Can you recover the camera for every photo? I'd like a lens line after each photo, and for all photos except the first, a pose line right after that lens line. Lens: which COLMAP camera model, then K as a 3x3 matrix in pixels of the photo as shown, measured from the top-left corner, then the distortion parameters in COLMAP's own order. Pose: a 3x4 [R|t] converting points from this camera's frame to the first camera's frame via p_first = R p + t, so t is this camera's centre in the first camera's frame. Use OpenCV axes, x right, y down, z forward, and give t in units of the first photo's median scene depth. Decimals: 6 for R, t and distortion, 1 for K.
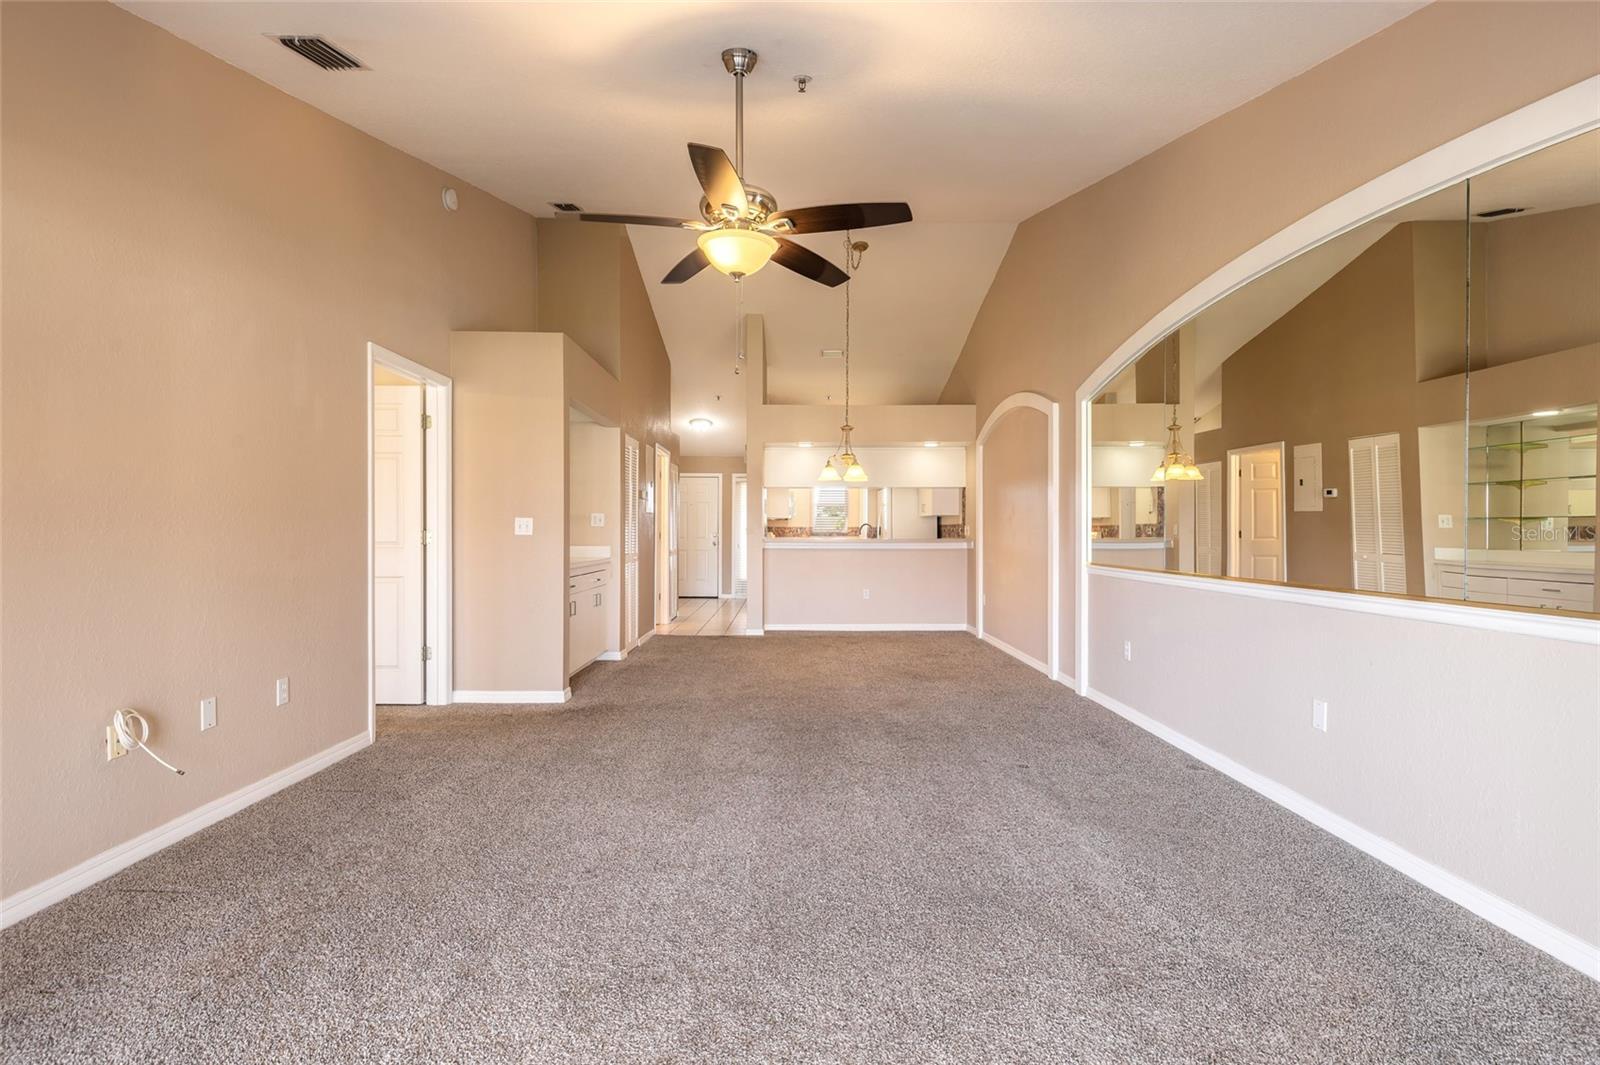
lens RADIAL K [[766.6, 0, 787.8], [0, 766.6, 535.8], [0, 0, 1]] dist [0.005338, -0.001360]
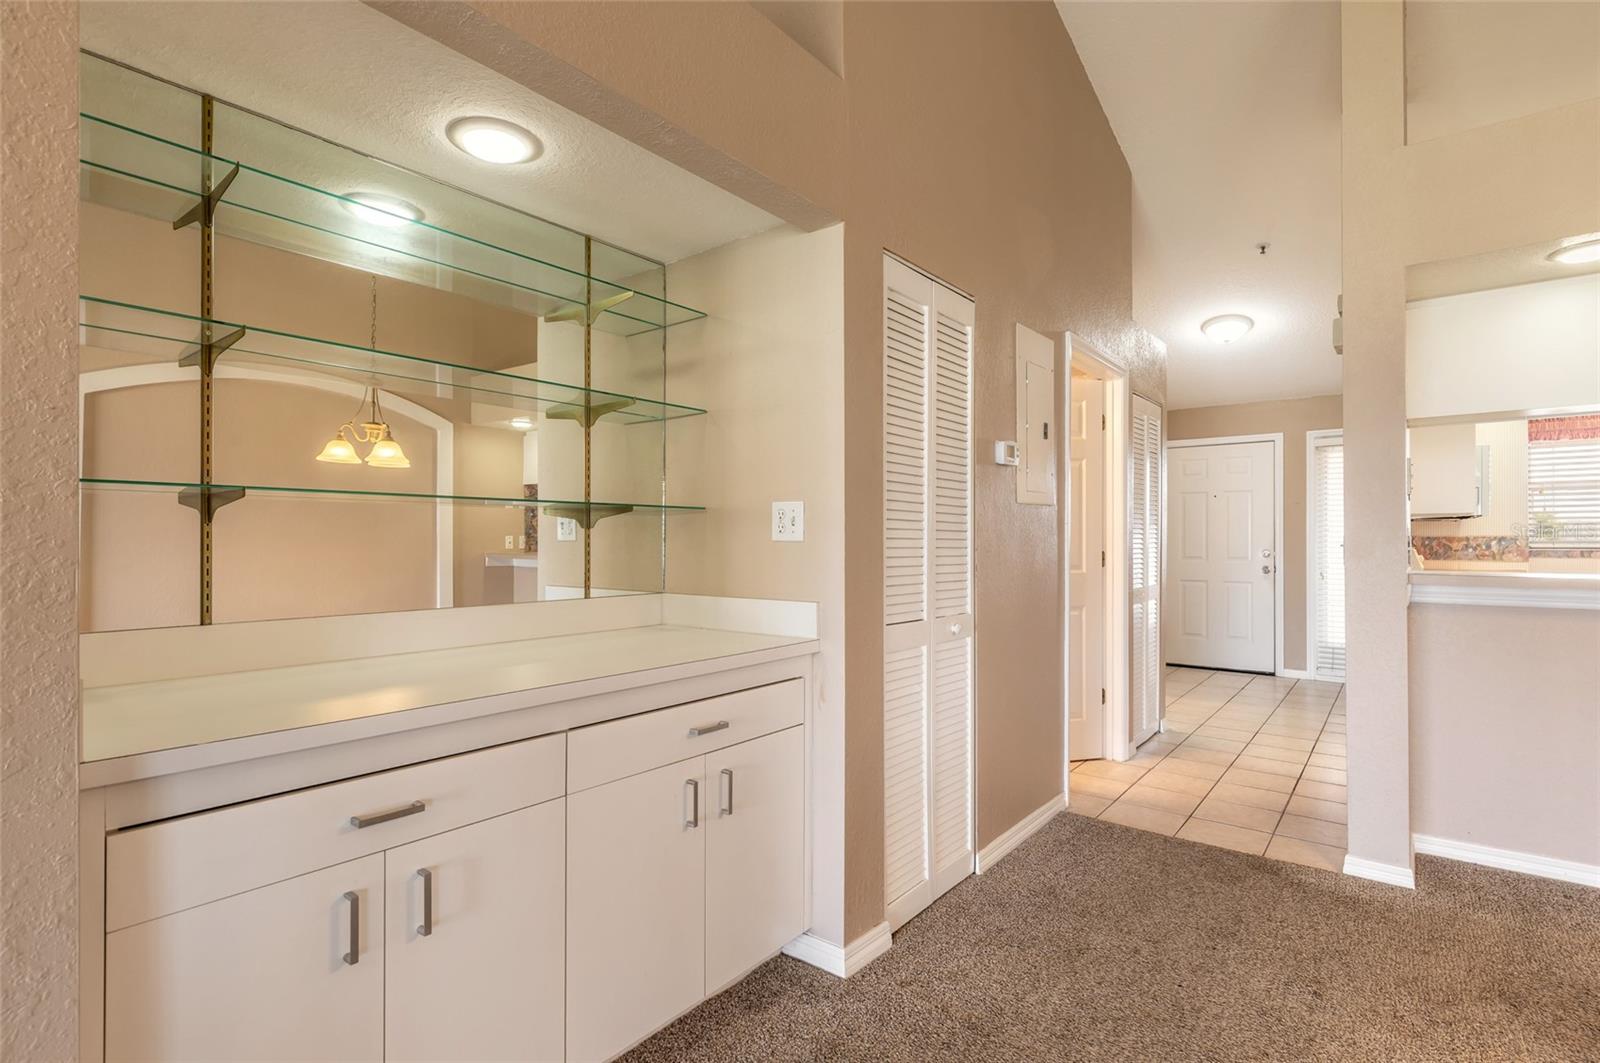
lens RADIAL K [[766.6, 0, 773.2], [0, 766.6, 539.8], [0, 0, 1]] dist [0.005338, -0.001360]
pose [[0.771885, -0.005842, -0.635735, -0.030520], [-0.000315, 0.999954, -0.009572, -0.006952], [0.635762, 0.007589, 0.771848, 0.525666]]
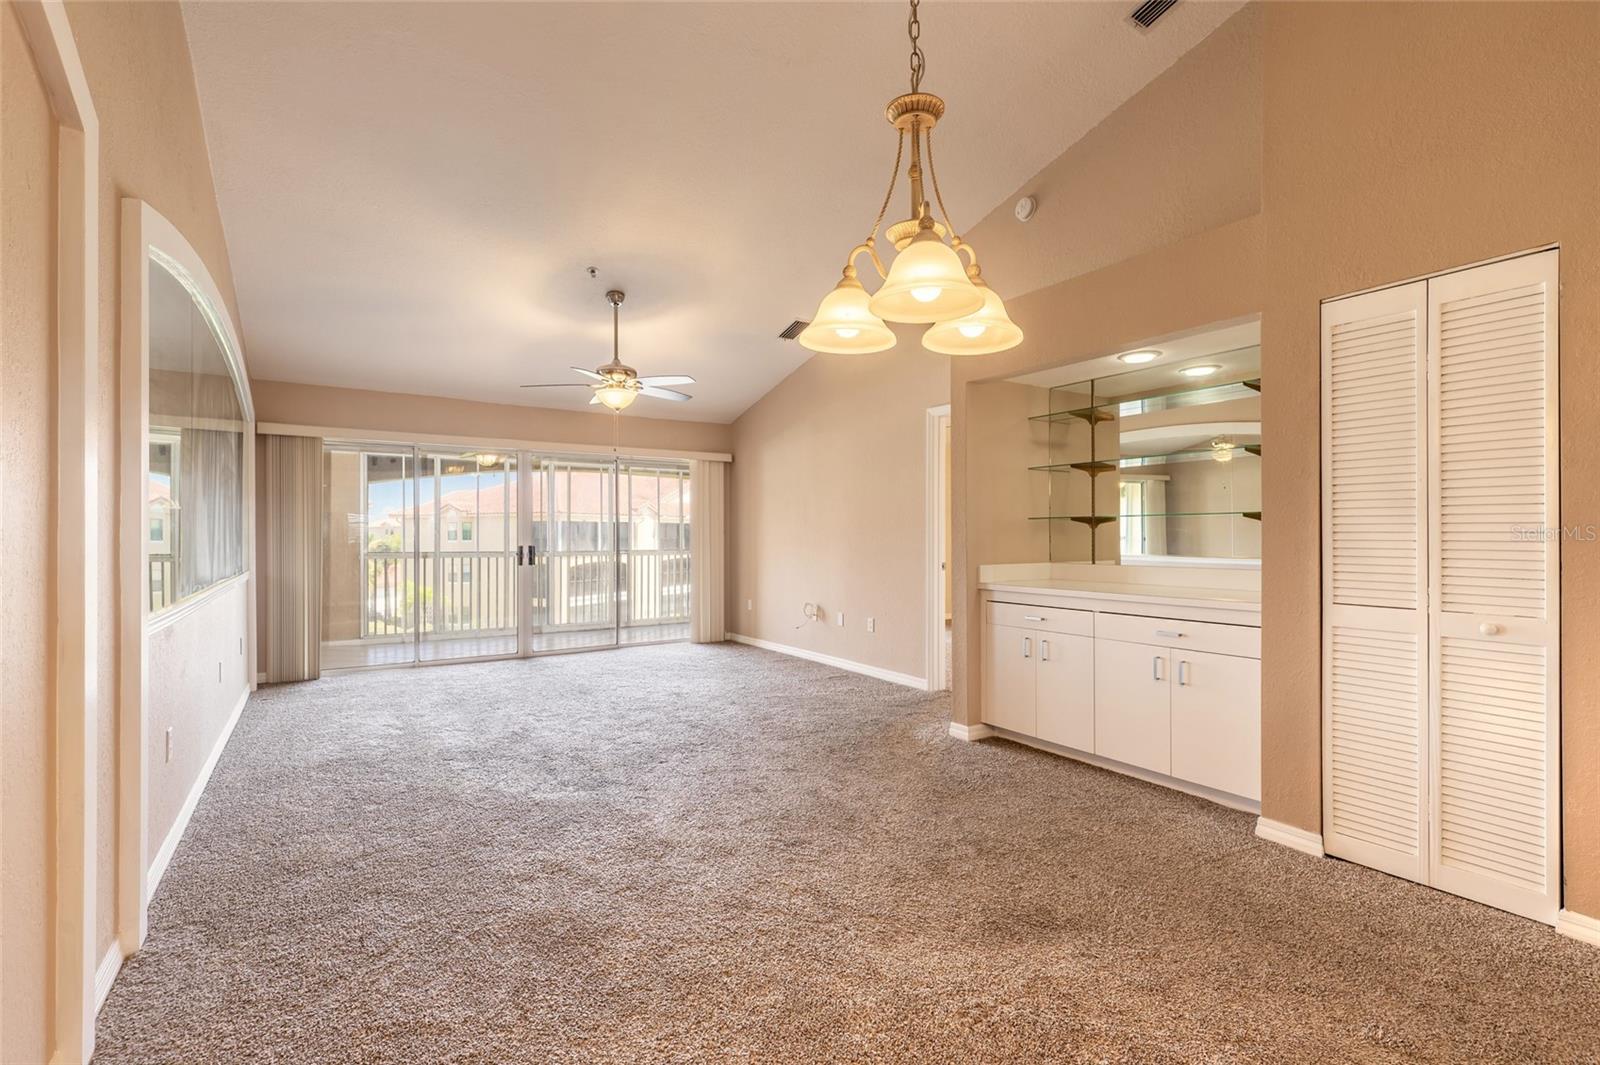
lens RADIAL K [[735.1, 0, 799.0], [0, 735.1, 536.6], [0, 0, 1]] dist [0.005731, 0.001186]
pose [[-0.846299, -0.000821, -0.532708, 0.168695], [-0.004327, 0.999976, 0.005333, -0.008890], [0.532691, 0.006818, -0.846282, 0.862926]]
